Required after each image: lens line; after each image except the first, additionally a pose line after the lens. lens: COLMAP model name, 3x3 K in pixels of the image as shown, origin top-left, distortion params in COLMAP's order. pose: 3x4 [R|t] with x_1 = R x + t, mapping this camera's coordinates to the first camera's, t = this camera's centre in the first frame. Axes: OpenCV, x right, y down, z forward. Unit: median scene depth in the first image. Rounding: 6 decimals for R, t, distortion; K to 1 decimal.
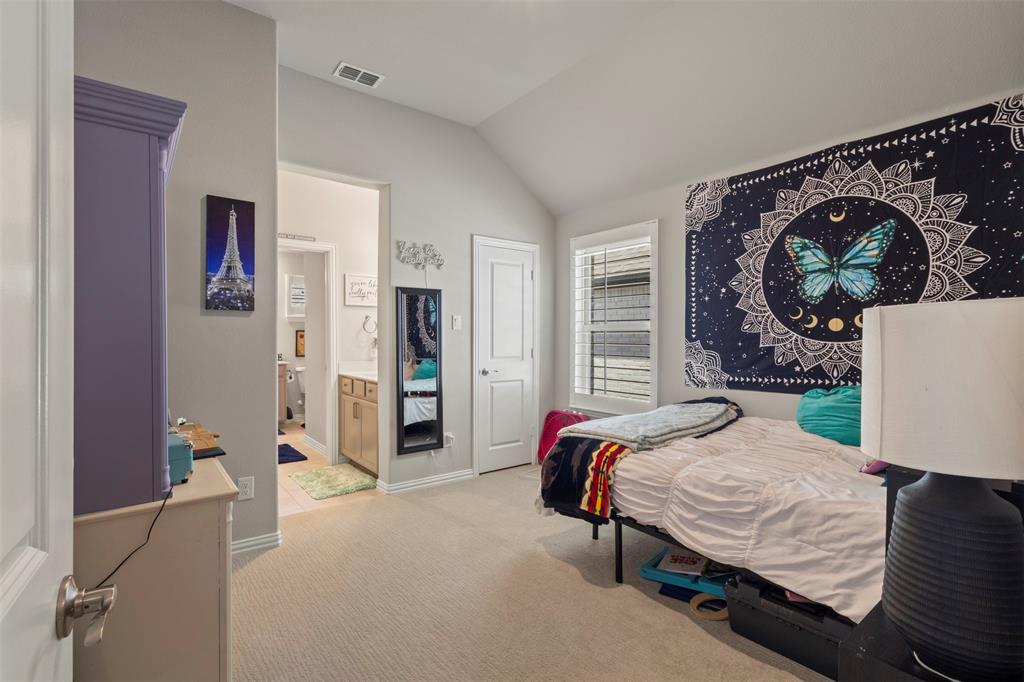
lens RADIAL K [[471.4, 0, 511.3], [0, 471.4, 340.3], [0, 0, 1]] dist [0.003547, 0.000510]
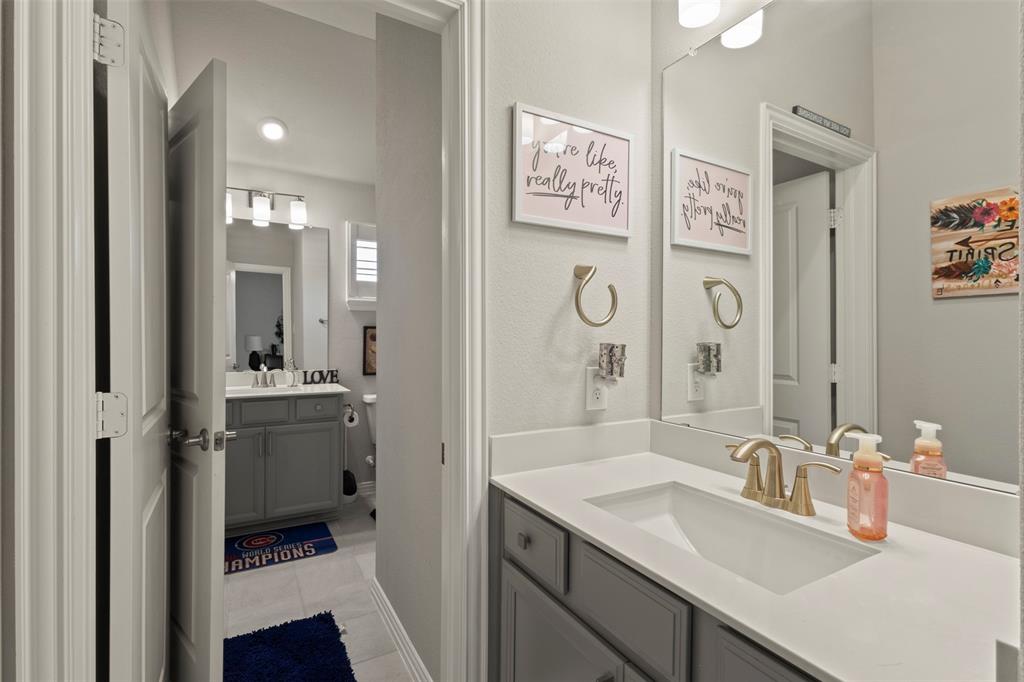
lens RADIAL K [[471.4, 0, 511.3], [0, 471.4, 340.3], [0, 0, 1]] dist [0.003547, 0.000510]
pose [[0.989006, 0.005908, -0.147758, -0.223141], [-0.007047, 0.999949, -0.007182, -0.003469], [0.147708, 0.008144, 0.988997, 0.523276]]
